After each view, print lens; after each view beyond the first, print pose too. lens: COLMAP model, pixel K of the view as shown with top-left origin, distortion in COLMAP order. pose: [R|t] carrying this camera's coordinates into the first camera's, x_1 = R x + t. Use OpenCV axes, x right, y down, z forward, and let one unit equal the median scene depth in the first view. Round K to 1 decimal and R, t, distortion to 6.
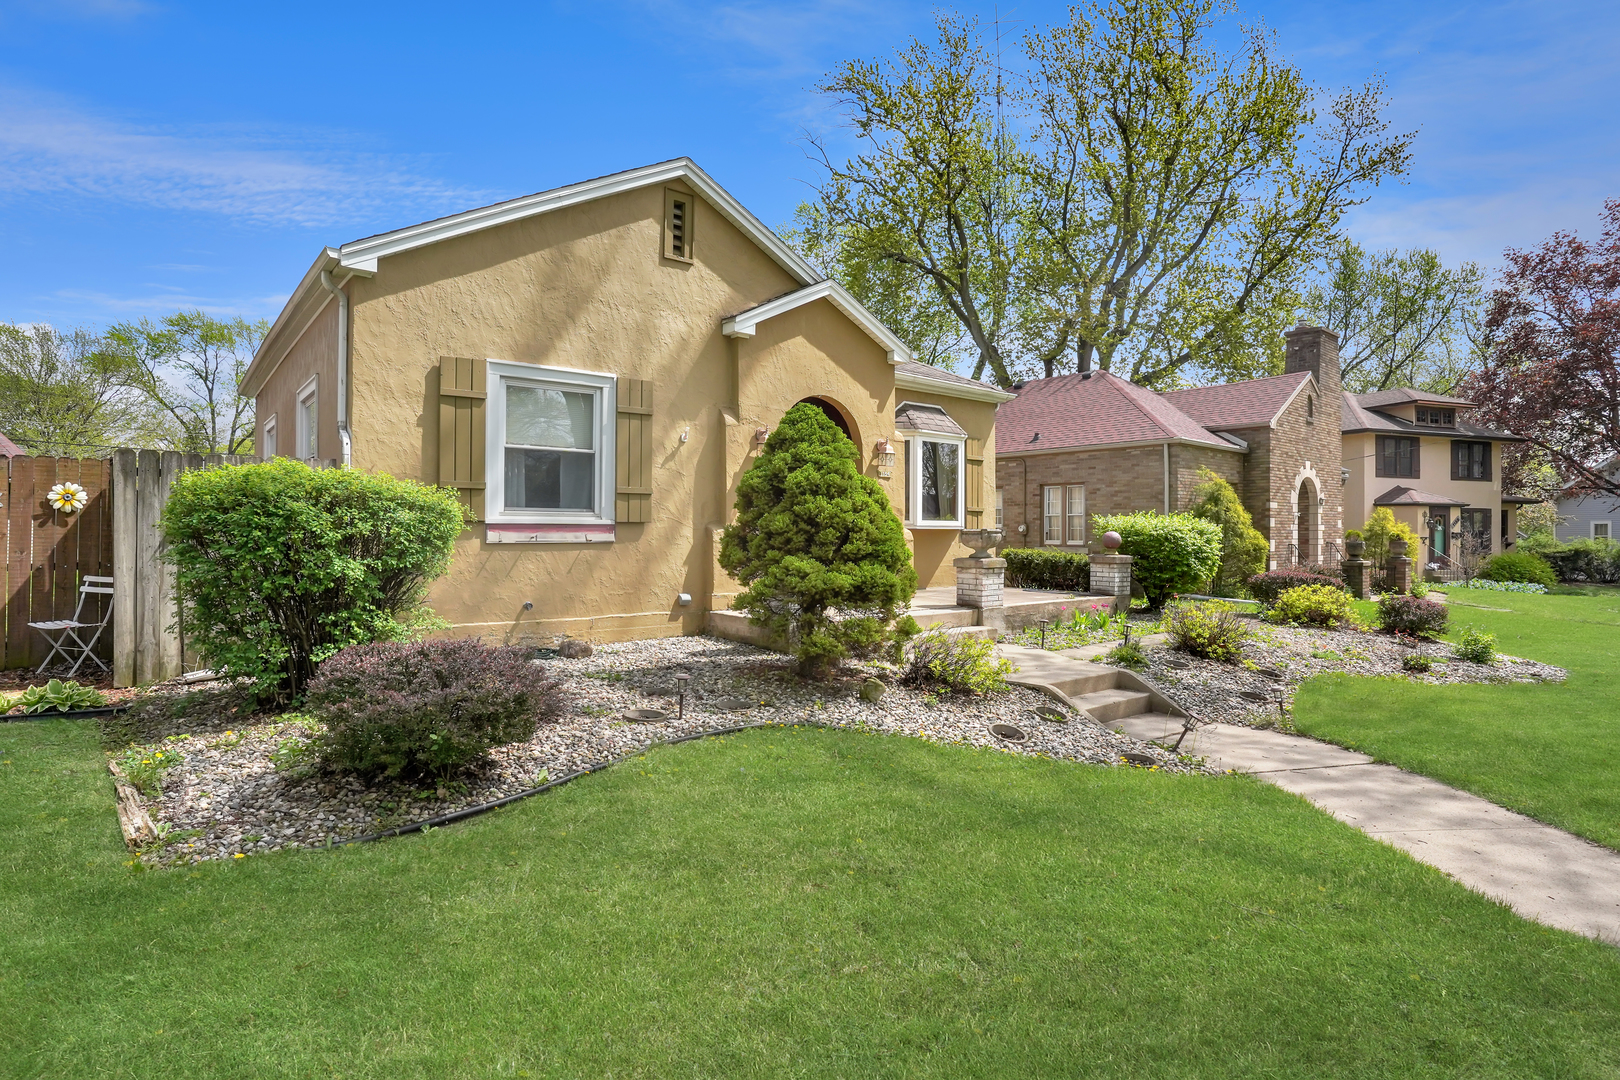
lens RADIAL K [[810.8, 0, 811.2], [0, 810.8, 524.9], [0, 0, 1]] dist [-0.068209, 0.034894]
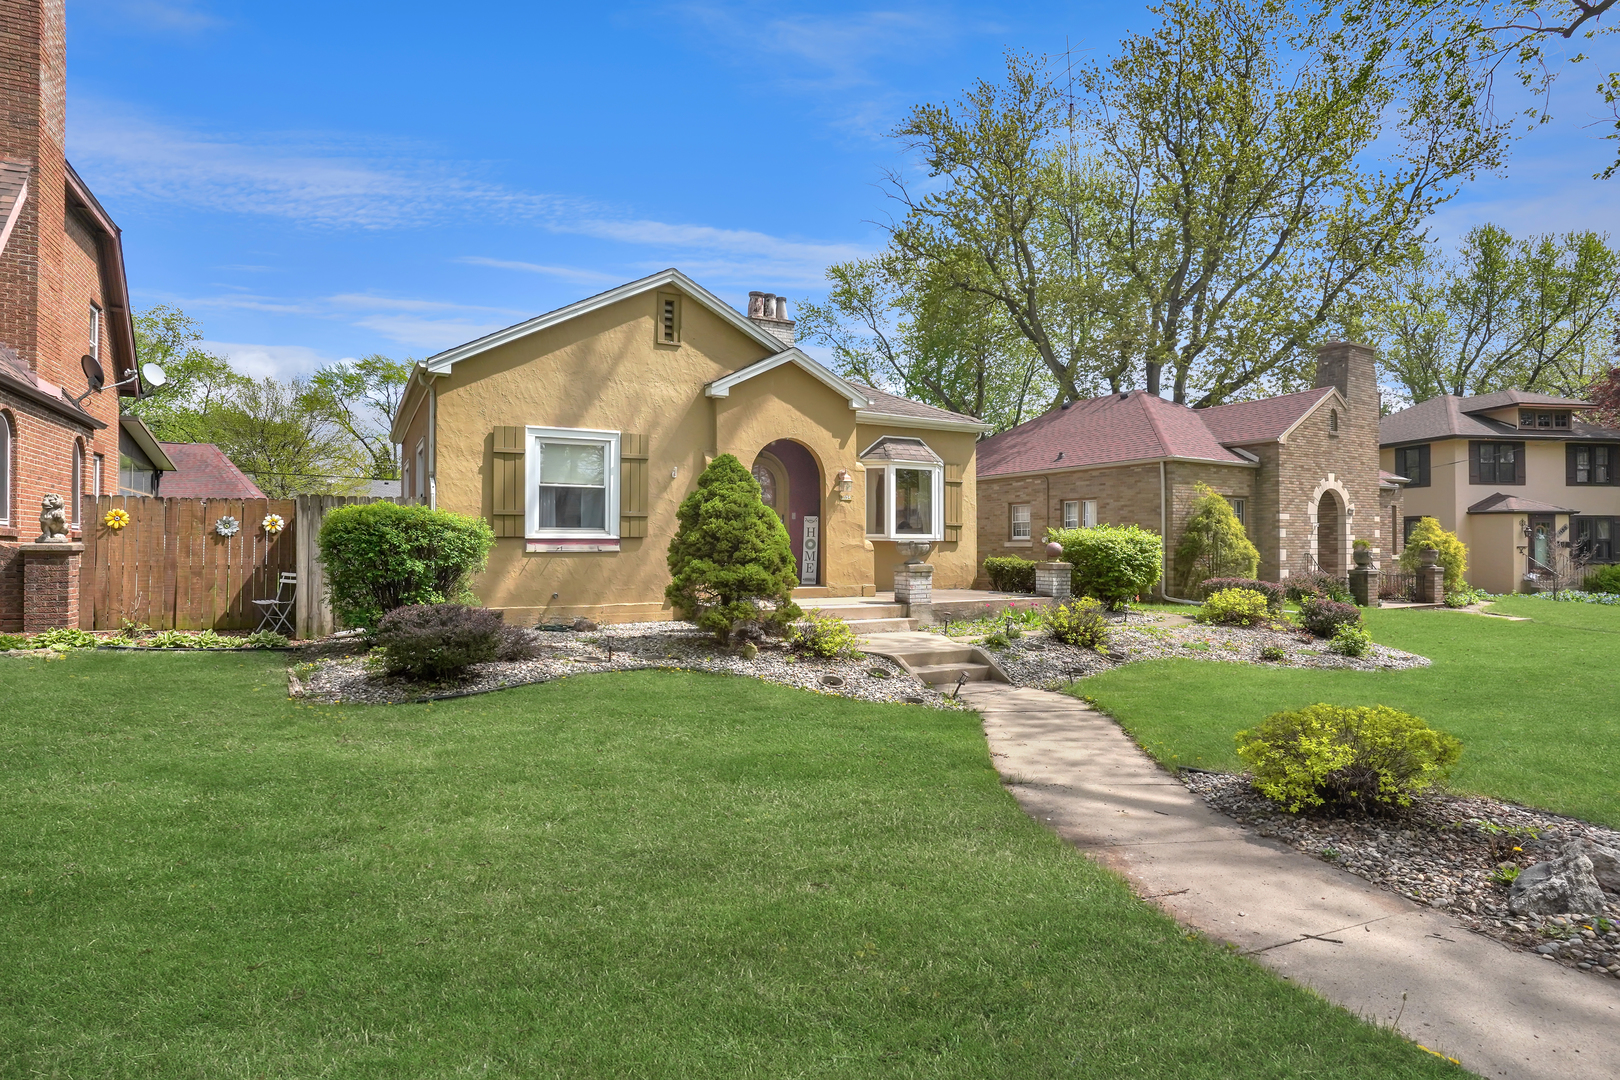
lens RADIAL K [[810.8, 0, 811.2], [0, 810.8, 524.9], [0, 0, 1]] dist [-0.068209, 0.034894]
pose [[0.985435, -0.008090, -0.169860, 0.275519], [0.005440, 0.999856, -0.016065, -0.000359], [0.169966, 0.014907, 0.985337, -0.273427]]
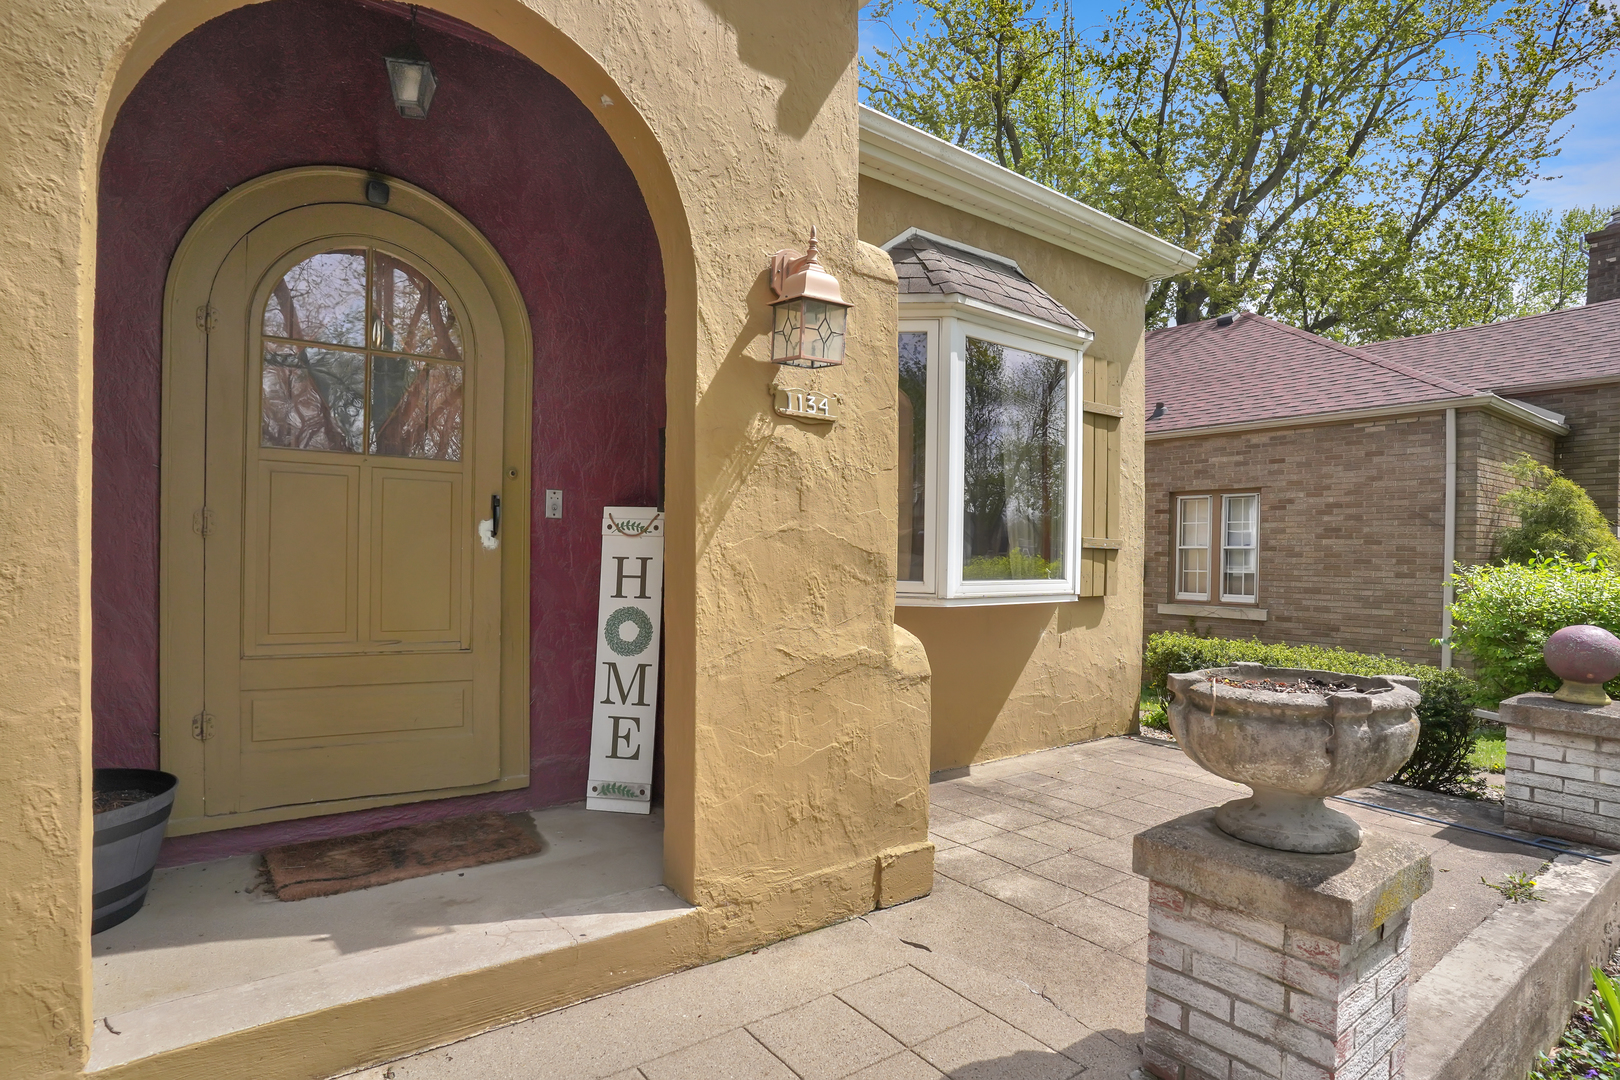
lens RADIAL K [[844.6, 0, 805.4], [0, 844.6, 563.9], [0, 0, 1]] dist [-0.076447, 0.039277]
pose [[0.999200, 0.007743, -0.039246, 0.110000], [-0.006831, 0.999705, 0.023326, -0.024997], [0.039415, -0.023039, 0.998957, 0.834353]]
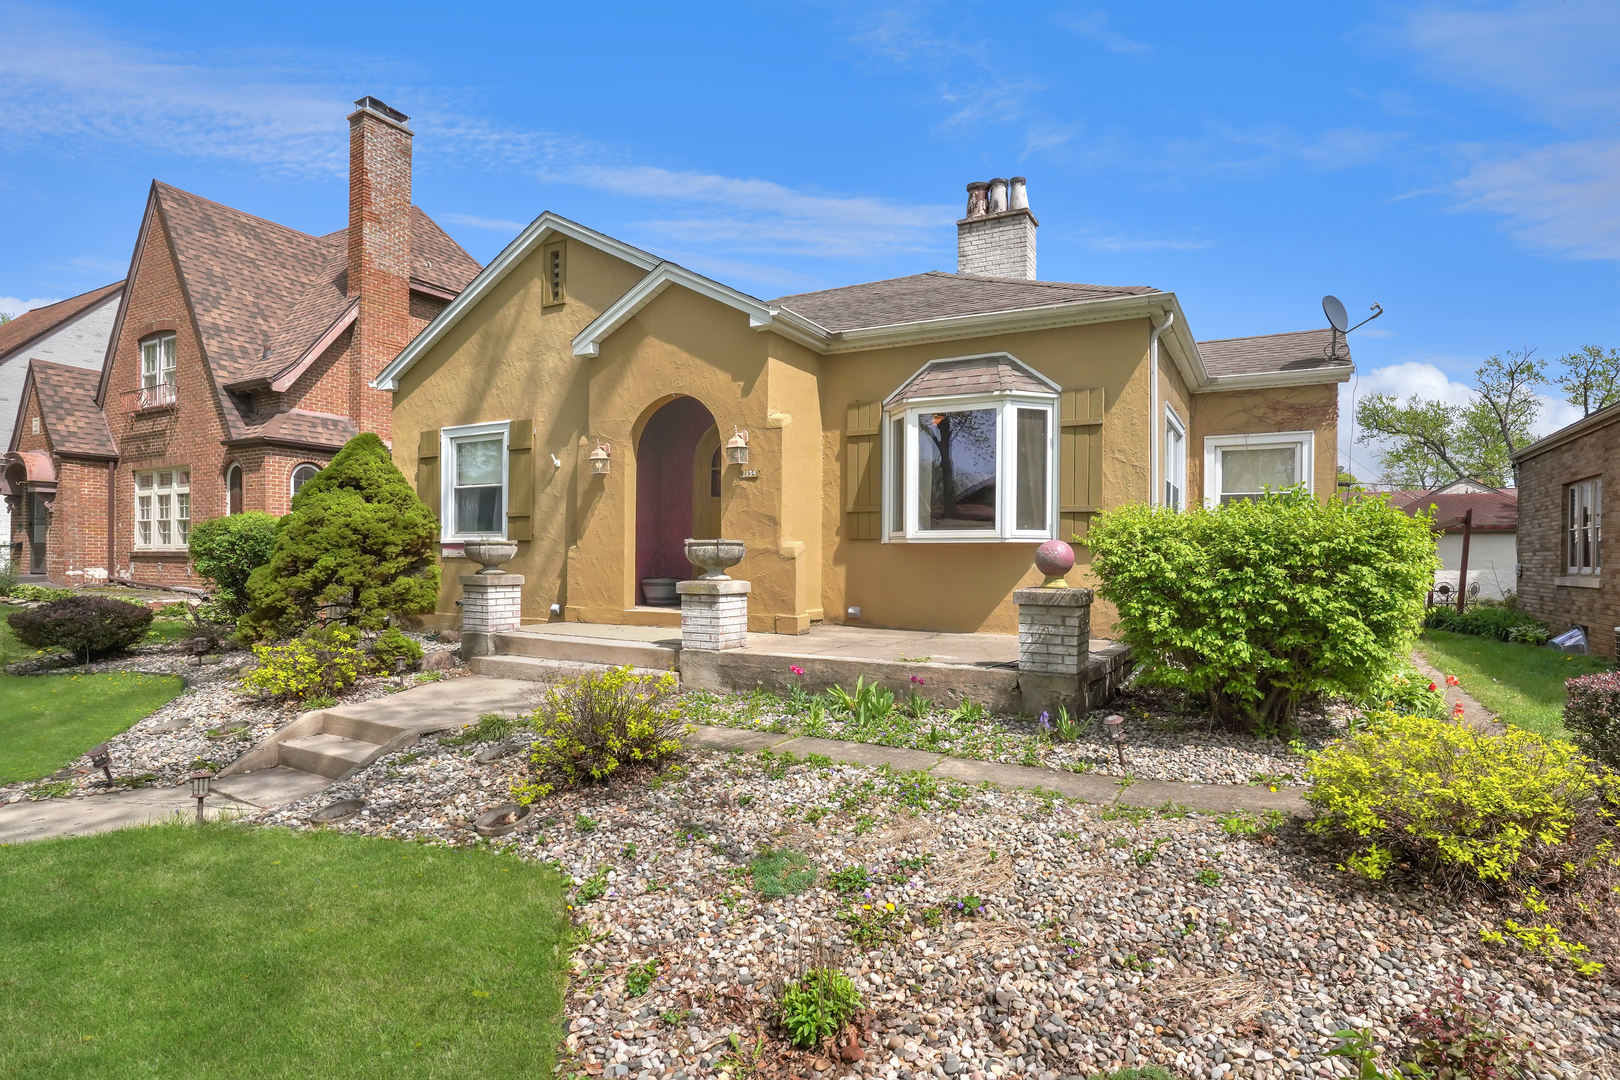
lens RADIAL K [[842.2, 0, 874.1], [0, 842.2, 559.5], [0, 0, 1]] dist [-0.070488, 0.041235]
pose [[0.411435, -0.002610, -0.911435, 0.972545], [0.004702, 0.999989, -0.000742, 0.024311], [0.911427, -0.003980, 0.411442, 0.850367]]
